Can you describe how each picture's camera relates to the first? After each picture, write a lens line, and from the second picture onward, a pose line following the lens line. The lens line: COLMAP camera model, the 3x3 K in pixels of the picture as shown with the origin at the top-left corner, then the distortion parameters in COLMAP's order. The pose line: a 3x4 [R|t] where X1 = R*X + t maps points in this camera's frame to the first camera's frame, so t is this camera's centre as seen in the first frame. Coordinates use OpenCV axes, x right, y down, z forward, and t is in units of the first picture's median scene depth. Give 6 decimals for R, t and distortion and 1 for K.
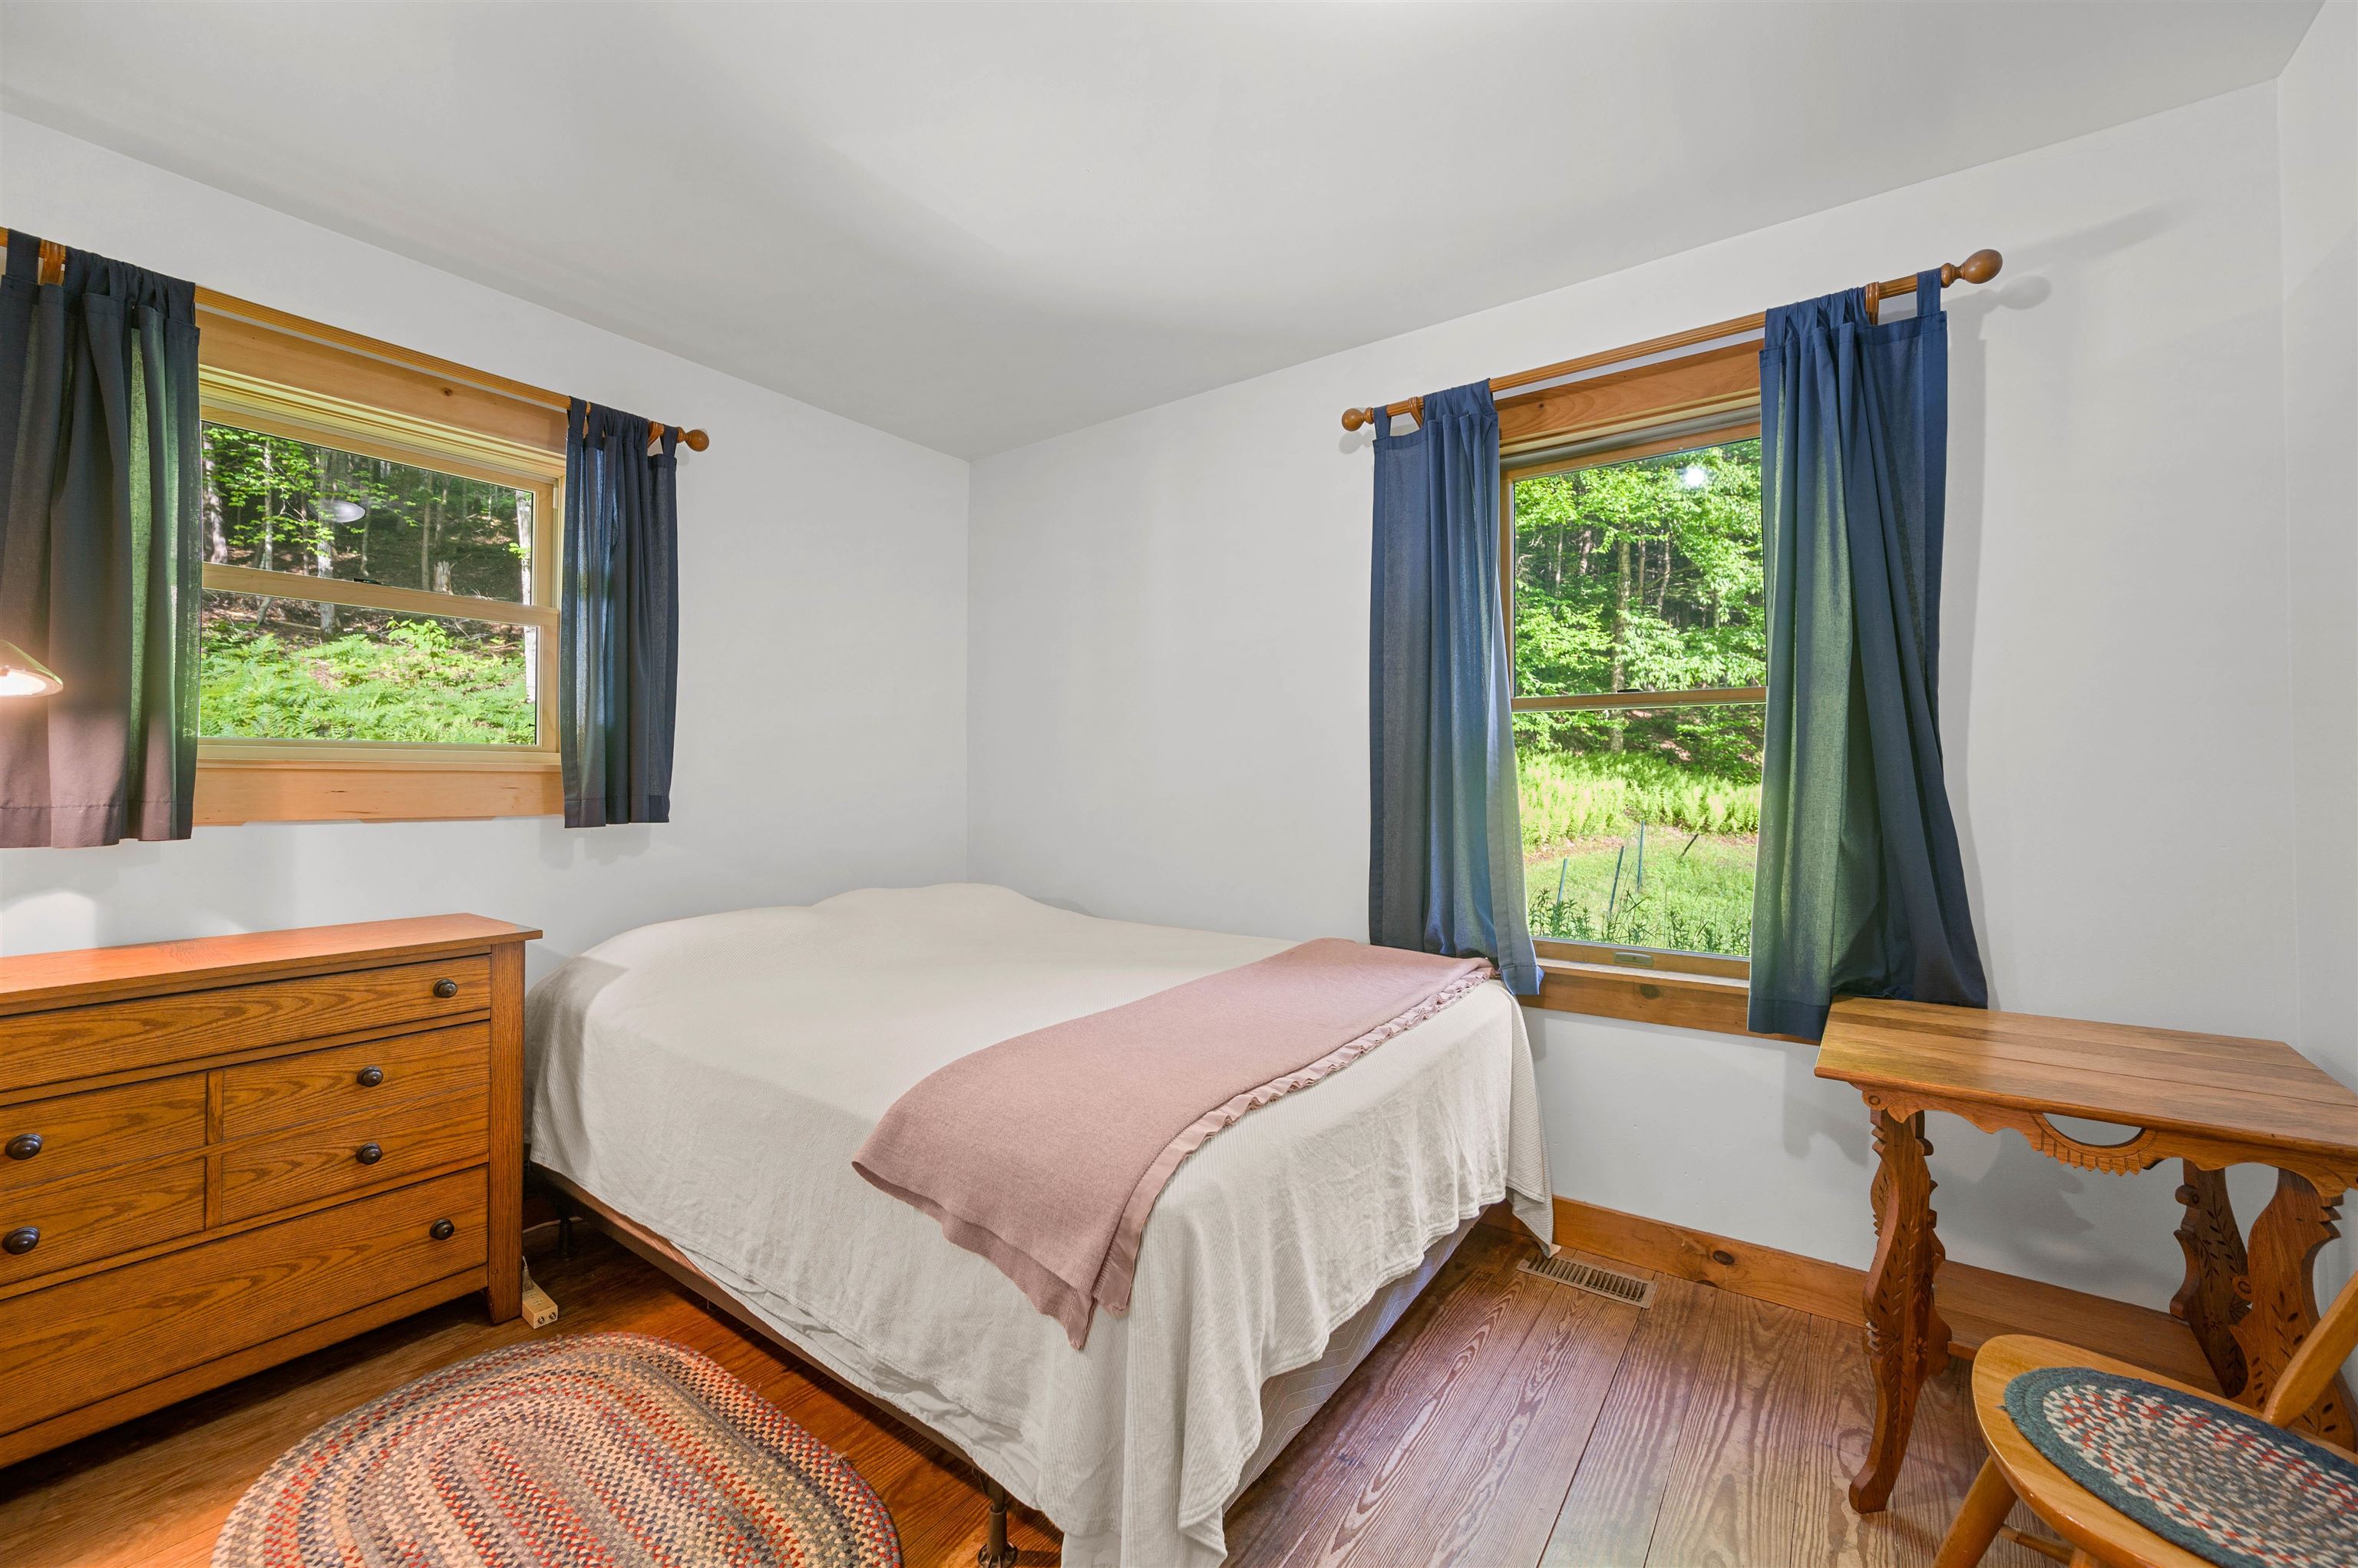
lens RADIAL K [[939.8, 0, 1173.1], [0, 939.8, 799.8], [0, 0, 1]] dist [0.001122, 0.000231]
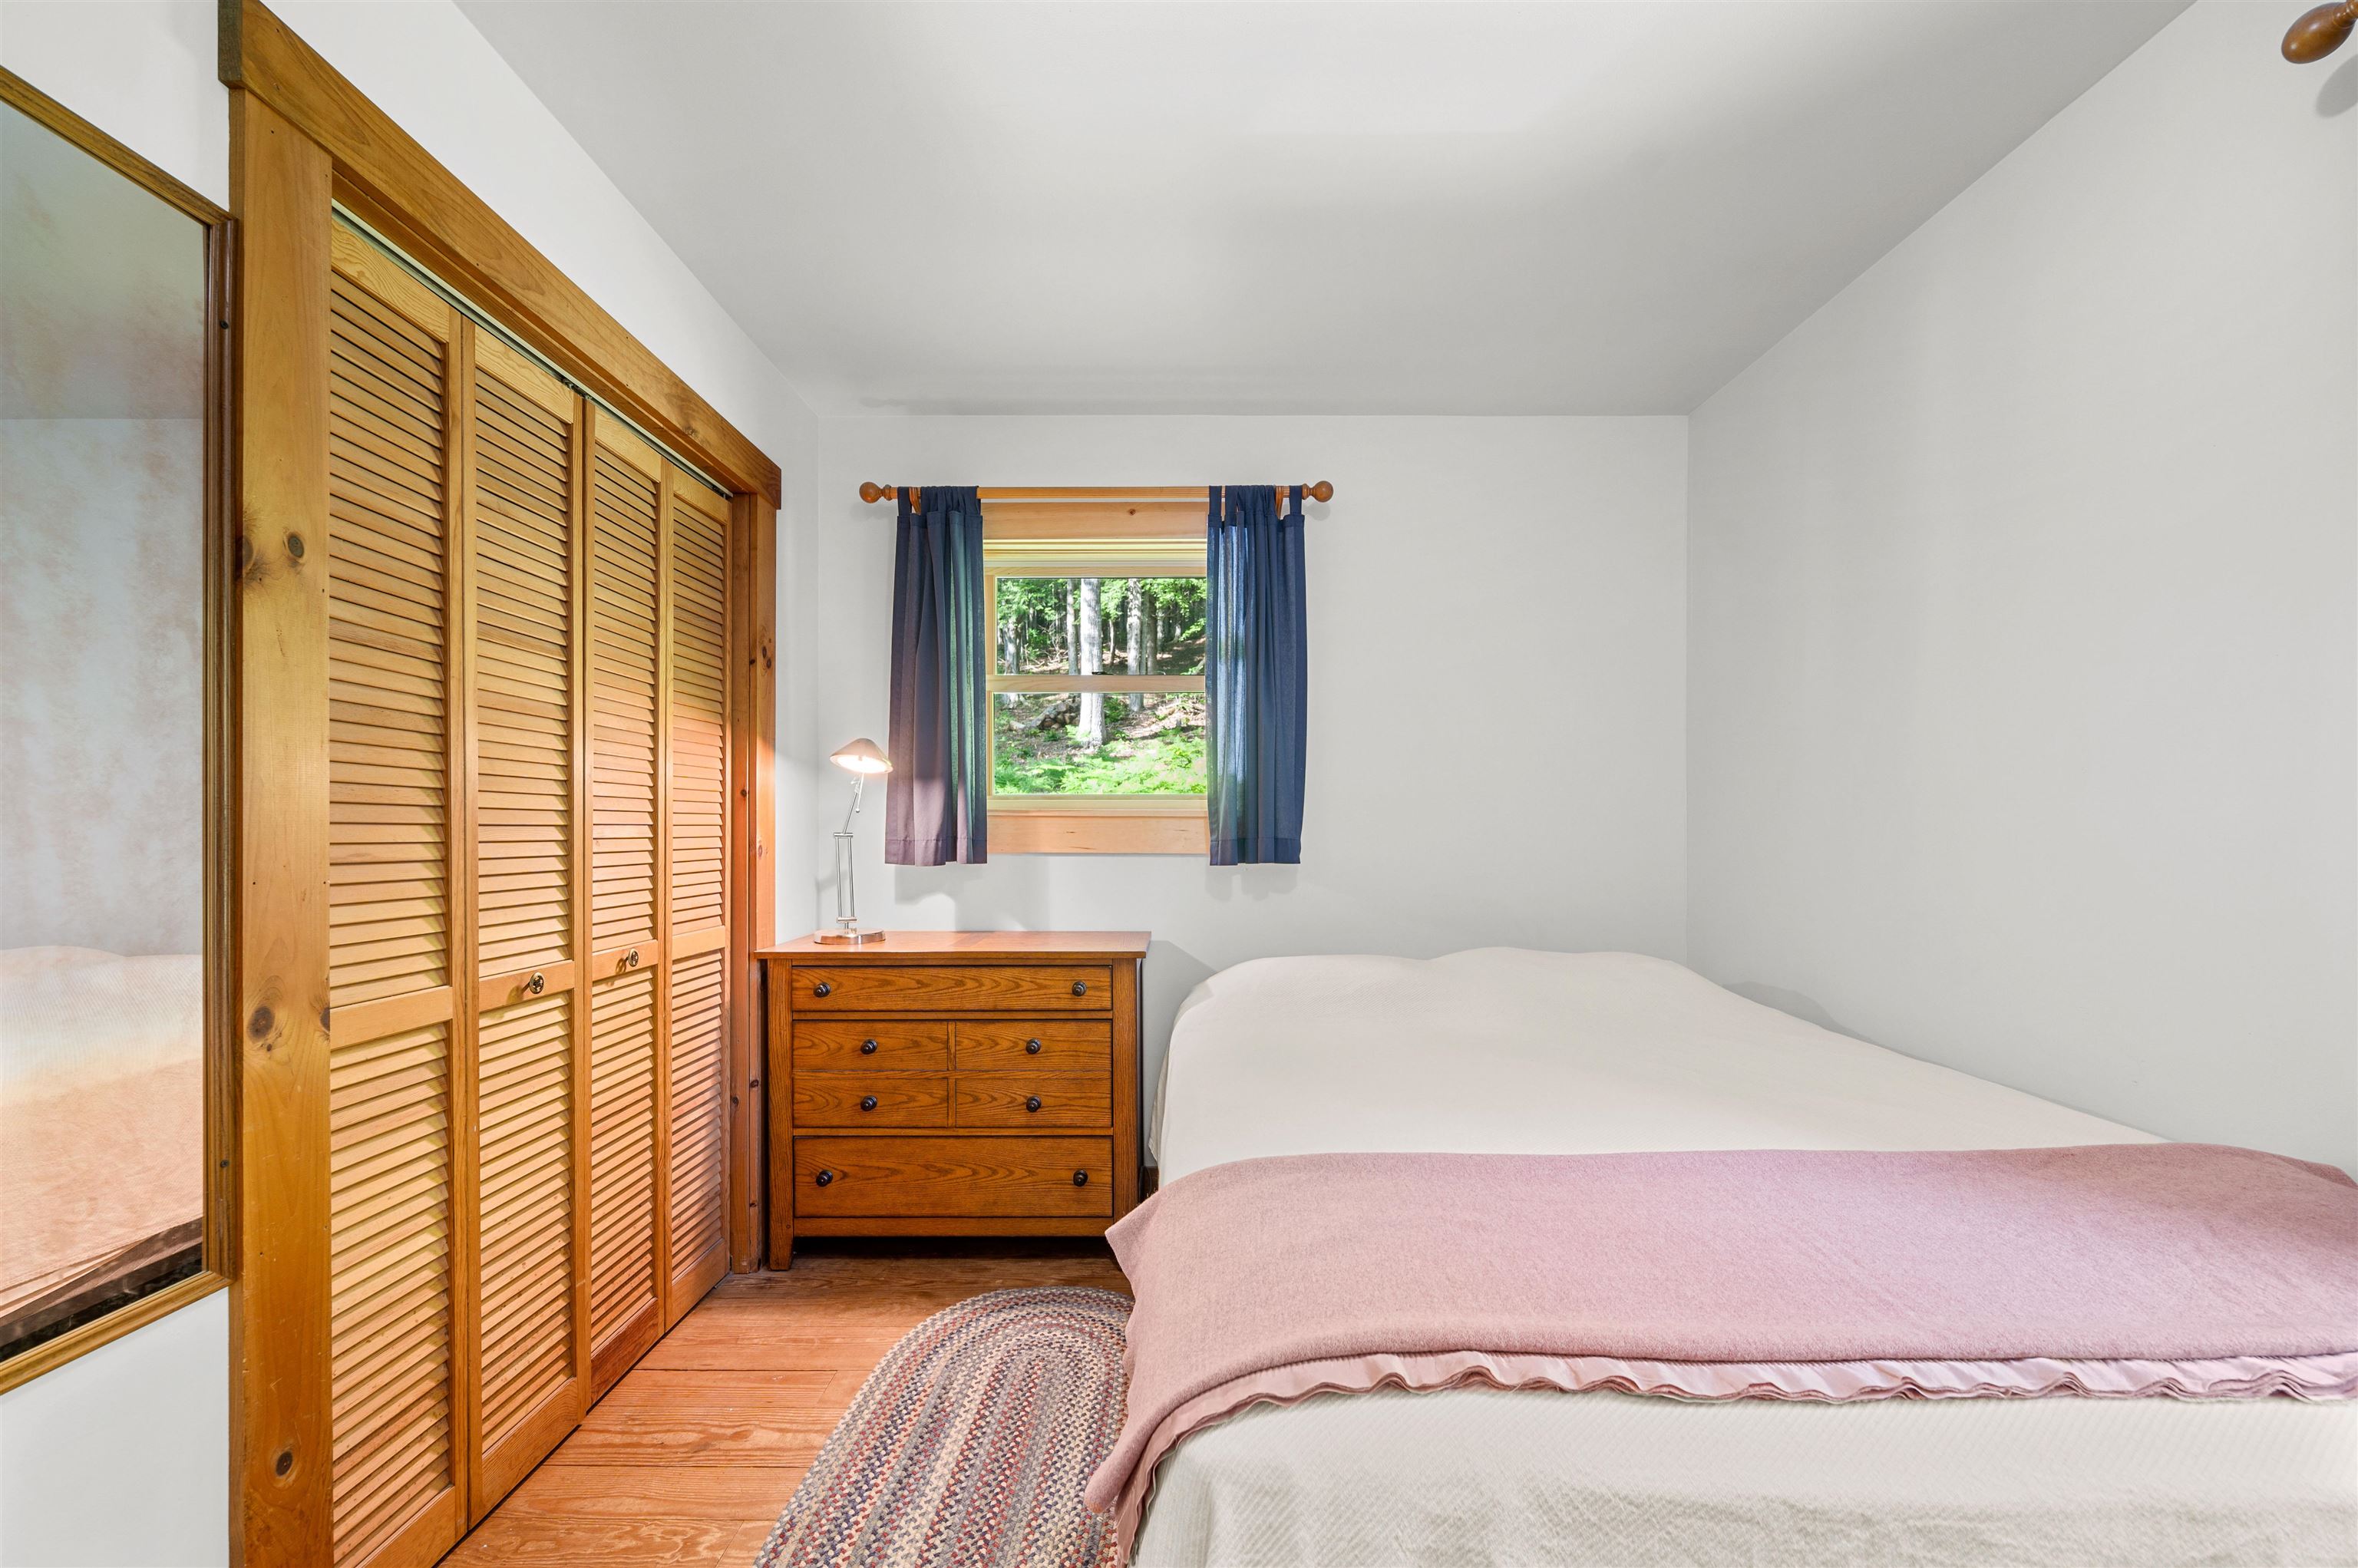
lens RADIAL K [[938.9, 0, 1178.1], [0, 938.9, 851.4], [0, 0, 1]] dist [-0.000135, -0.000048]
pose [[0.585087, 0.022590, -0.810656, 0.342028], [-0.017353, 0.999732, 0.015335, -0.005508], [0.810785, 0.005095, 0.585322, 0.394599]]
